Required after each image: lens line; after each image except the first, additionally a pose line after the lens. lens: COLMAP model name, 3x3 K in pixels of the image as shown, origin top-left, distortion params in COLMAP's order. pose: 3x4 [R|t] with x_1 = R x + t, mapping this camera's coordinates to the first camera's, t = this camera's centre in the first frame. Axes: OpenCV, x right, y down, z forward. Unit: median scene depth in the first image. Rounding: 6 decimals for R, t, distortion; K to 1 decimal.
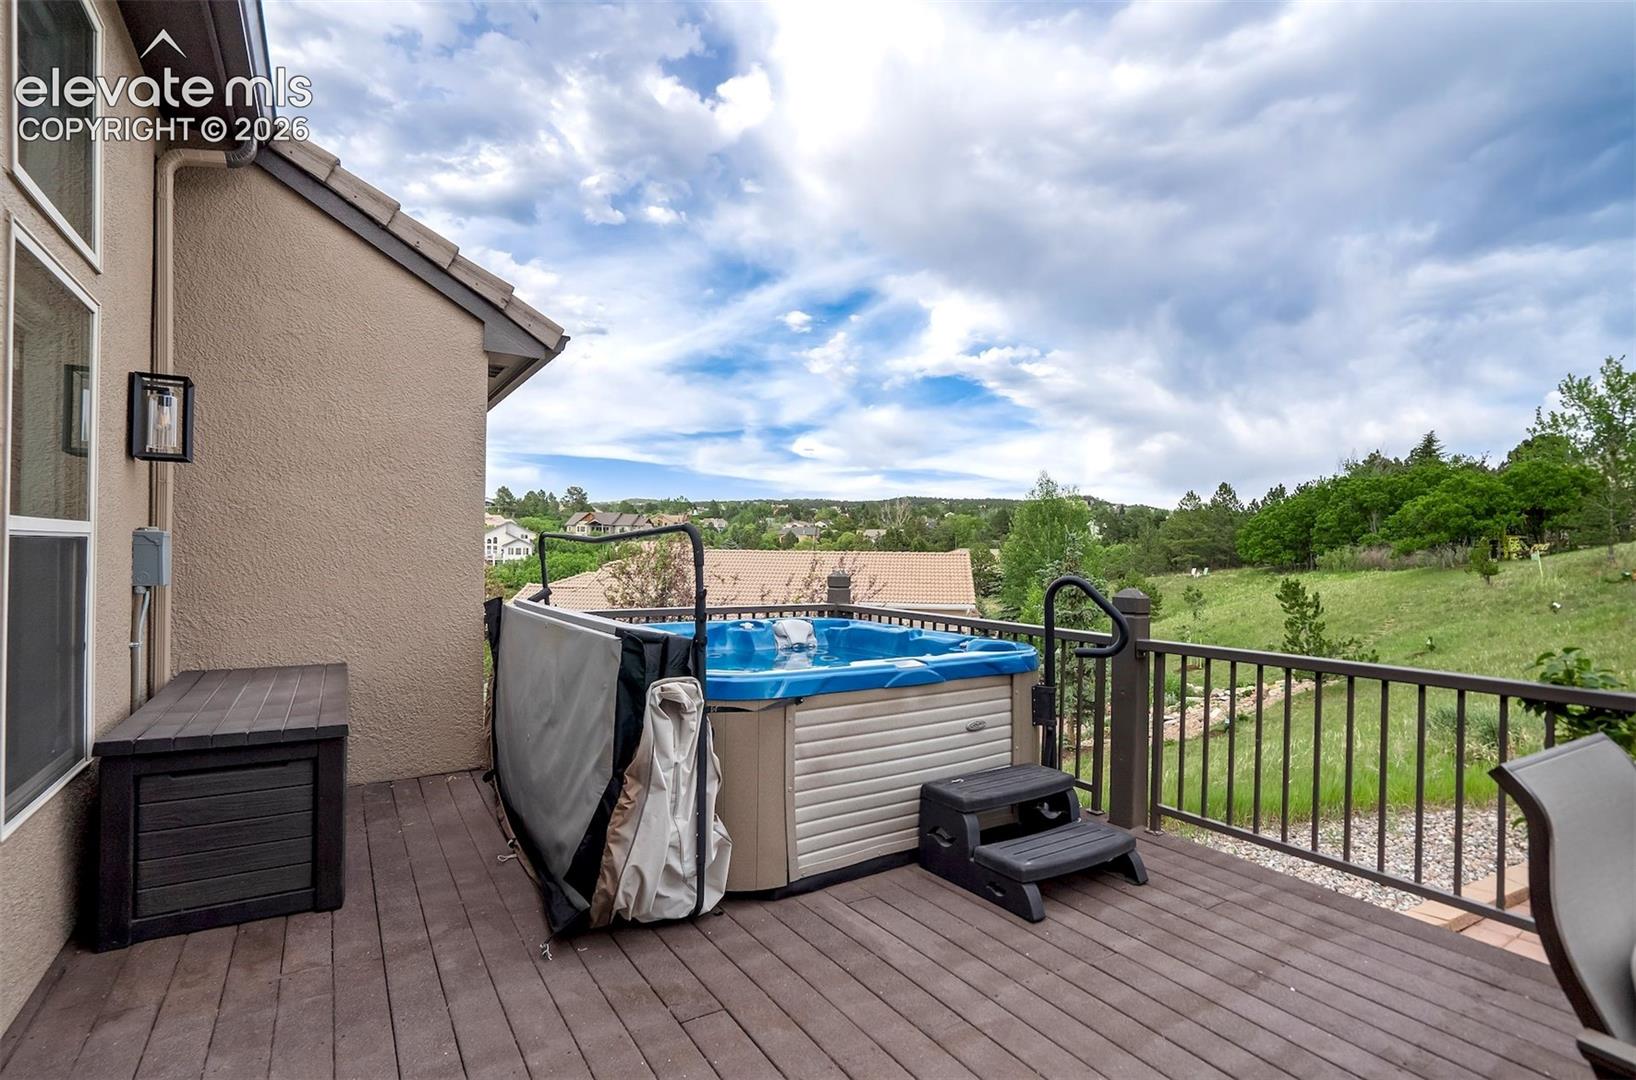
lens RADIAL K [[764.1, 0, 817.7], [0, 764.1, 572.9], [0, 0, 1]] dist [-0.006399, -0.000994]
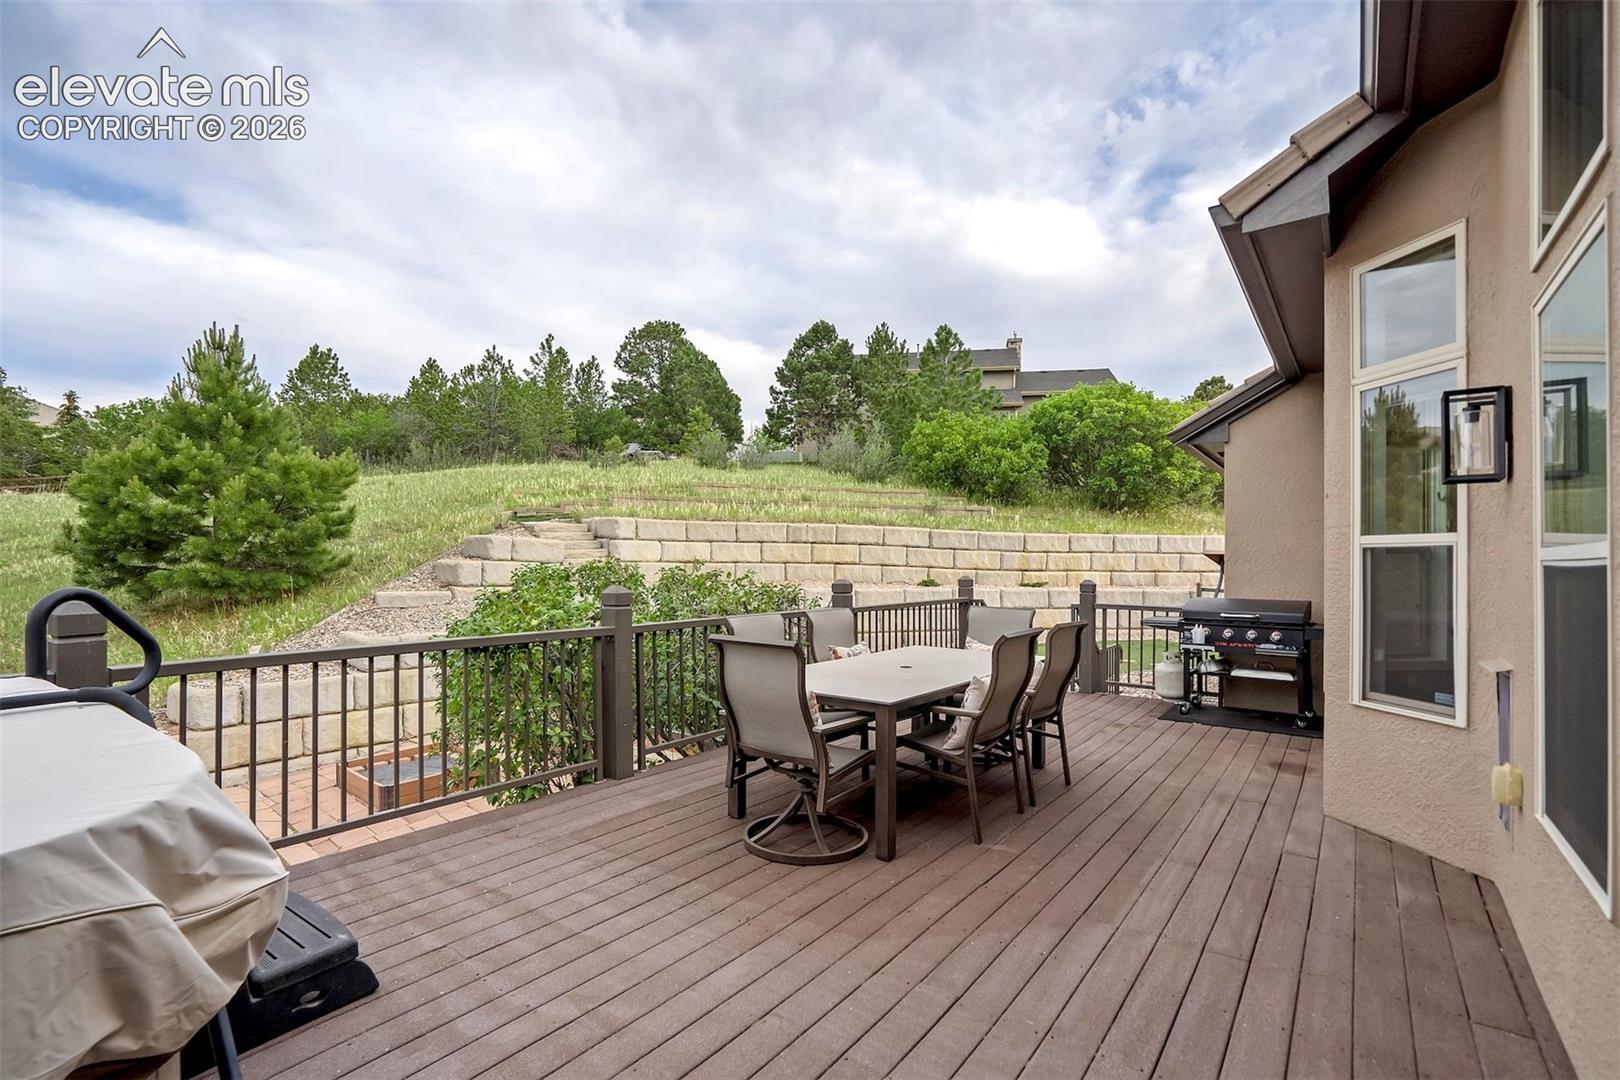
lens RADIAL K [[756.7, 0, 801.2], [0, 756.7, 552.6], [0, 0, 1]] dist [-0.006399, -0.000994]
pose [[-0.360339, -0.002997, 0.932816, -0.631240], [0.003918, 0.999981, 0.004726, -0.028971], [-0.932813, 0.005357, -0.360321, 0.799964]]
